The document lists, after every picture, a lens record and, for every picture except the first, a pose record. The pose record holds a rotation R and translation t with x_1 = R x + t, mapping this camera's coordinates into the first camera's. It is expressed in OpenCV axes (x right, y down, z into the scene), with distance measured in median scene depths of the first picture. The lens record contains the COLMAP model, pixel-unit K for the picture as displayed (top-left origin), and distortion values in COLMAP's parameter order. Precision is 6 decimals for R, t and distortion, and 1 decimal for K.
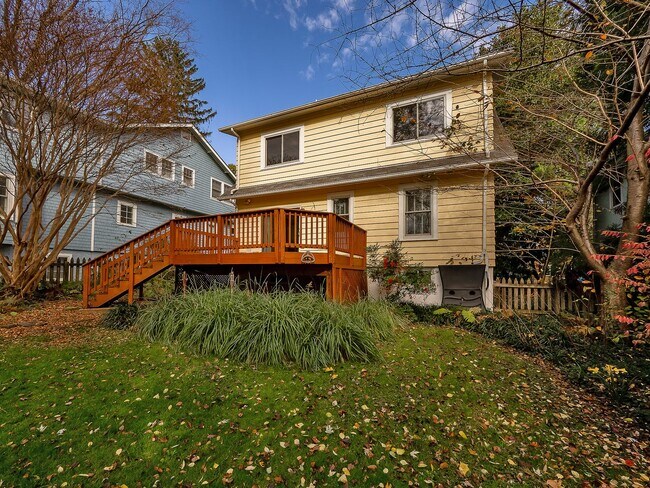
lens RADIAL K [[277.1, 0, 326.8], [0, 277.1, 248.3], [0, 0, 1]] dist [-0.010916, 0.003085]
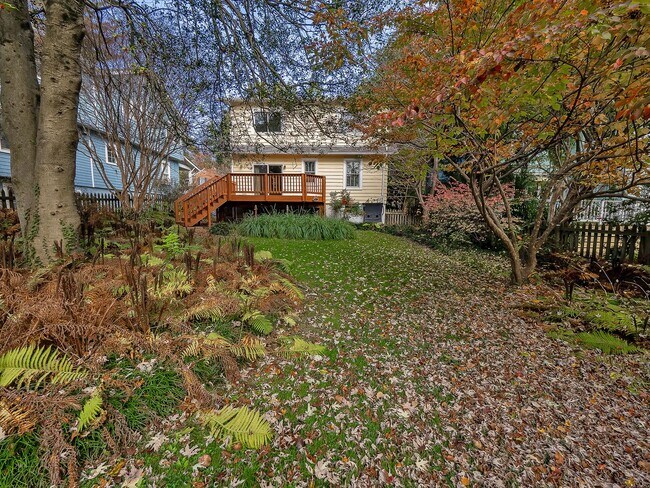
lens RADIAL K [[277.1, 0, 328.5], [0, 277.1, 242.6], [0, 0, 1]] dist [-0.010916, 0.003085]
pose [[0.903892, -0.048793, 0.424968, -0.680954], [-0.038438, 0.980190, 0.194295, -0.037295], [-0.426030, -0.191957, 0.884110, -0.713637]]
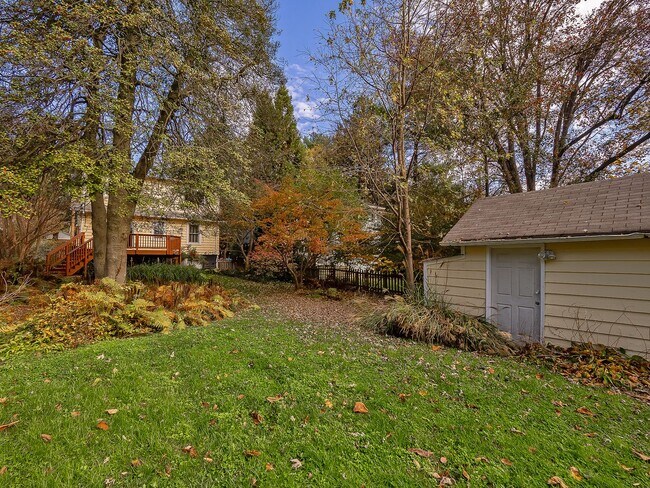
lens RADIAL K [[277.1, 0, 325.3], [0, 277.1, 247.0], [0, 0, 1]] dist [-0.010916, 0.003085]
pose [[0.415291, 0.027521, 0.909272, -1.609552], [-0.082527, 0.996560, 0.007529, -0.137174], [-0.905938, -0.078166, 0.416133, -1.260232]]
